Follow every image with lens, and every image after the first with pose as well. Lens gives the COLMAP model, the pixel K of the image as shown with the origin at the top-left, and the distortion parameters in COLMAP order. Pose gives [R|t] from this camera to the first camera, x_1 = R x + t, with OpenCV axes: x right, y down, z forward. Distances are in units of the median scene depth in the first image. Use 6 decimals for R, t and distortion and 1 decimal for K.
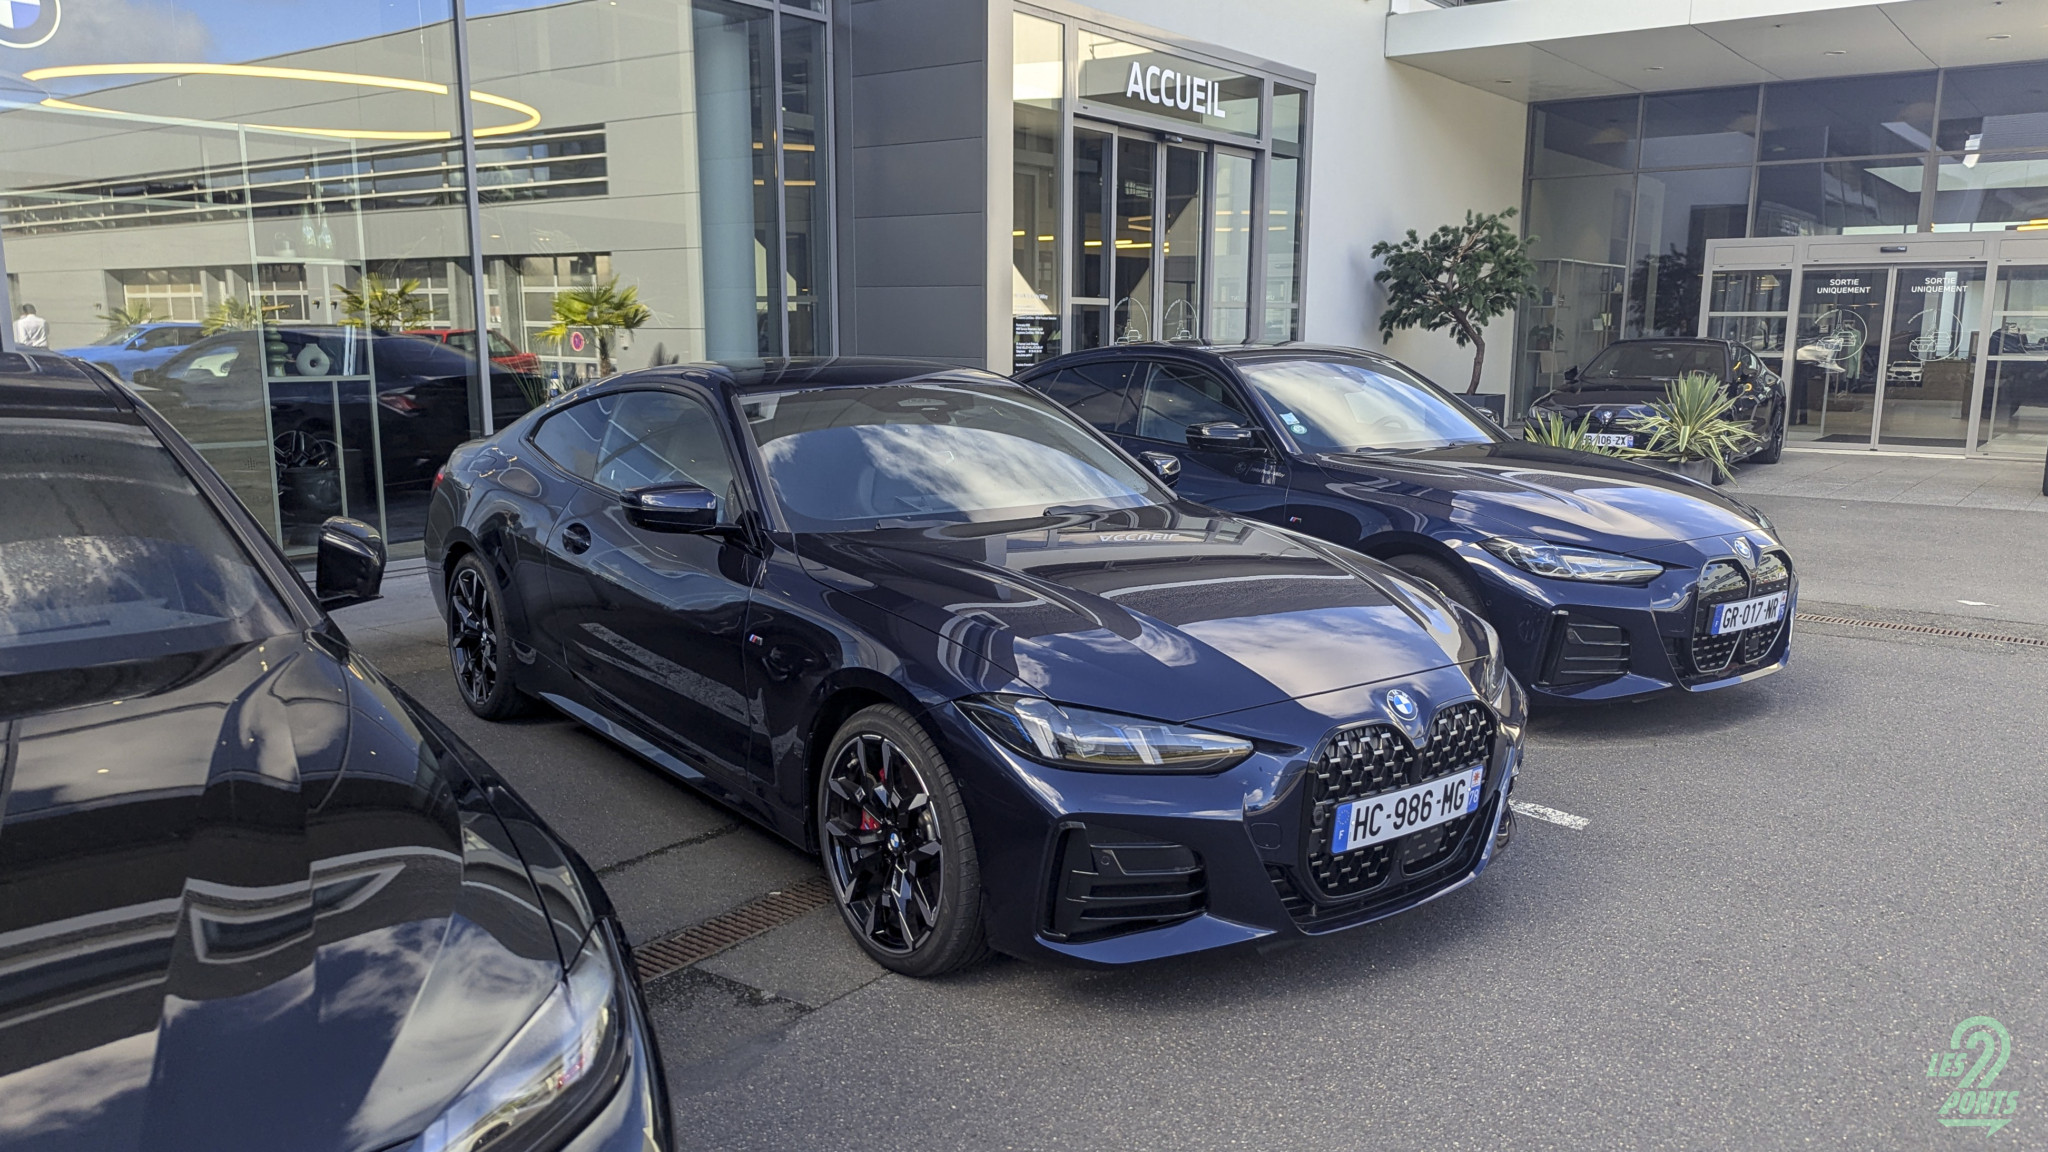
lens RADIAL K [[1520.5, 0, 1024.8], [0, 1520.5, 626.0], [0, 0, 1]] dist [0.045664, -0.080685]
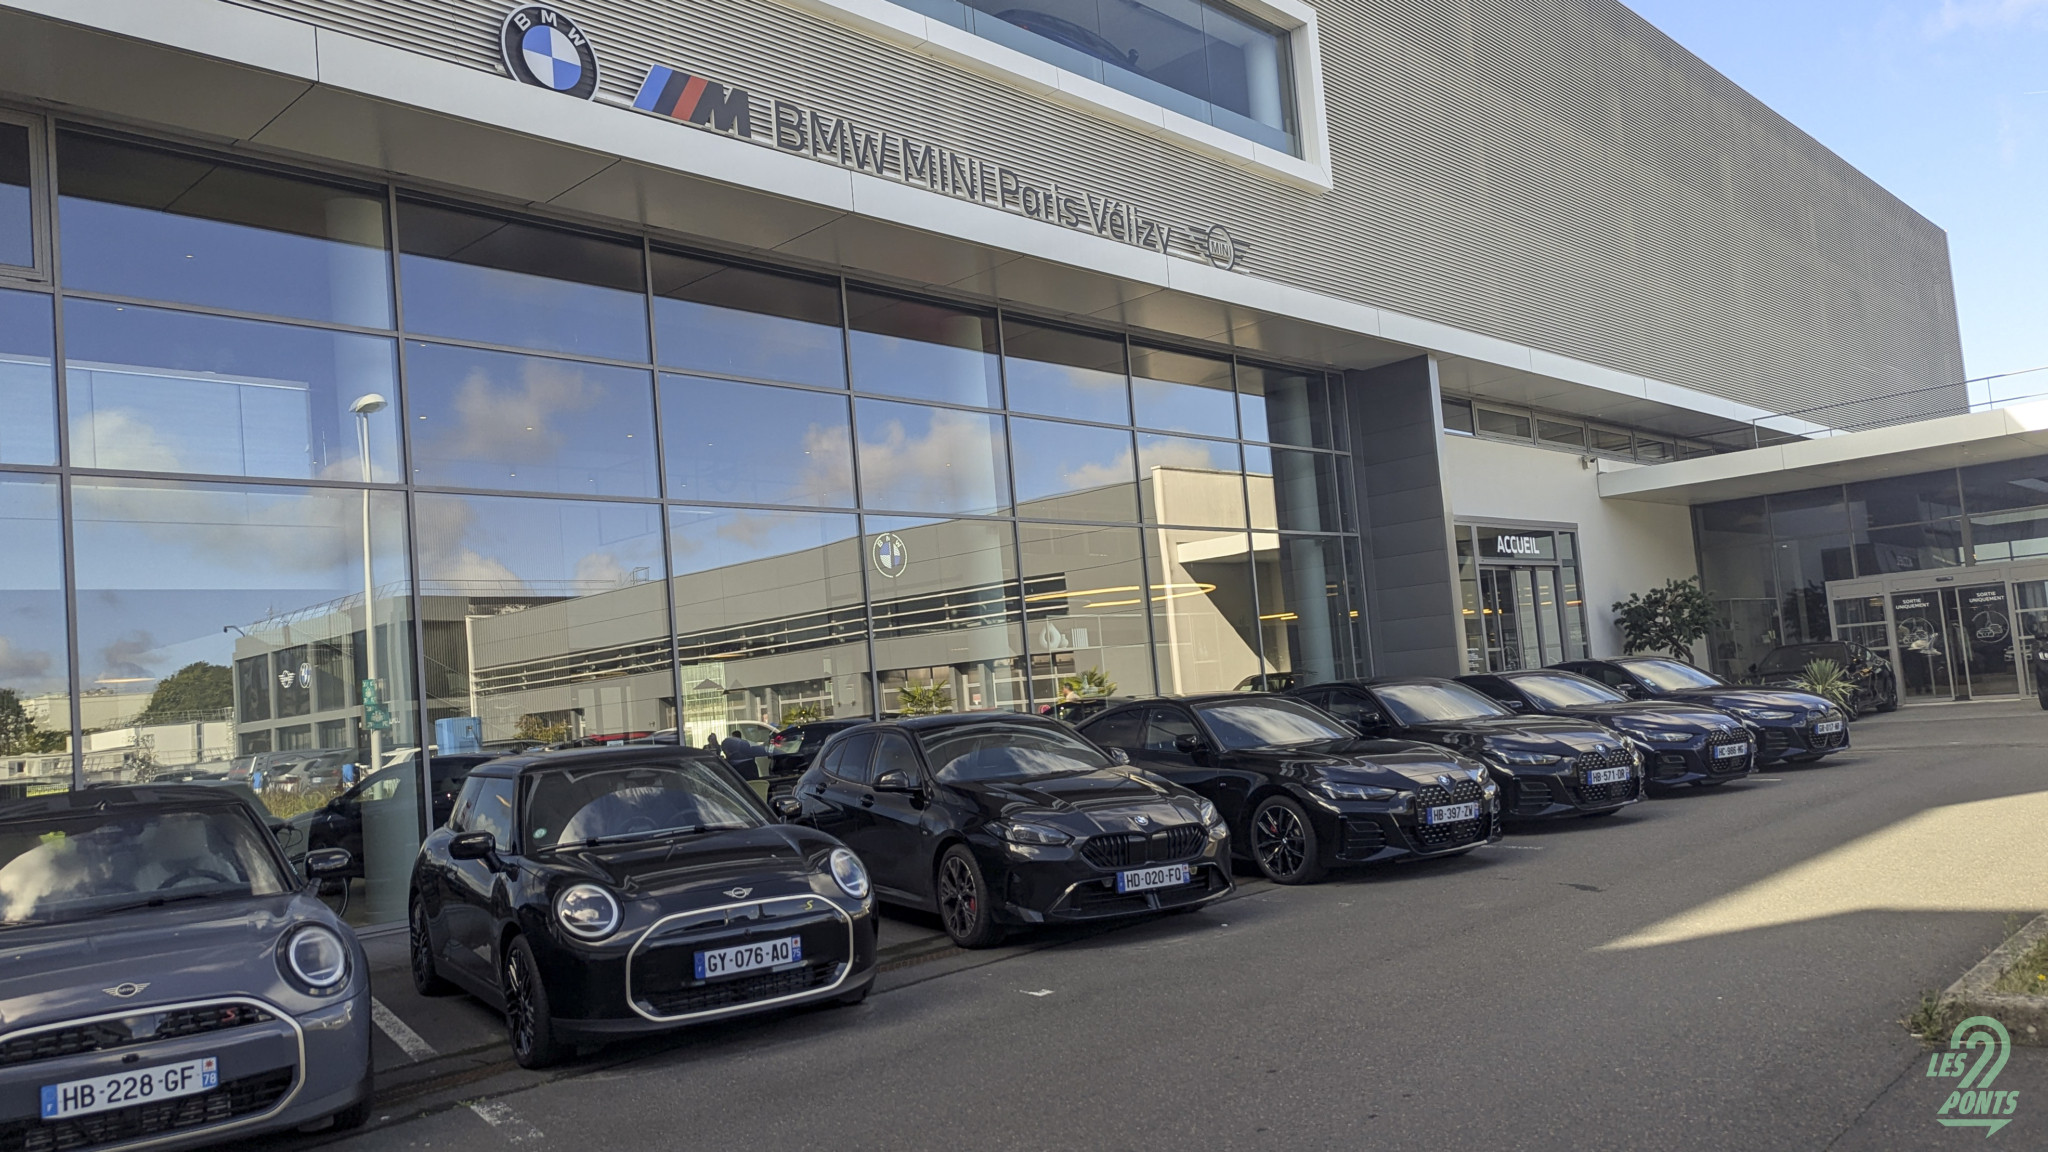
lens RADIAL K [[1451.0, 0, 1029.7], [0, 1451.0, 589.2], [0, 0, 1]] dist [0.067660, -0.062805]
pose [[0.989294, -0.095300, -0.110524, -0.217814], [0.062742, 0.961519, -0.267477, 0.120005], [0.131761, 0.257679, 0.957205, -0.606202]]
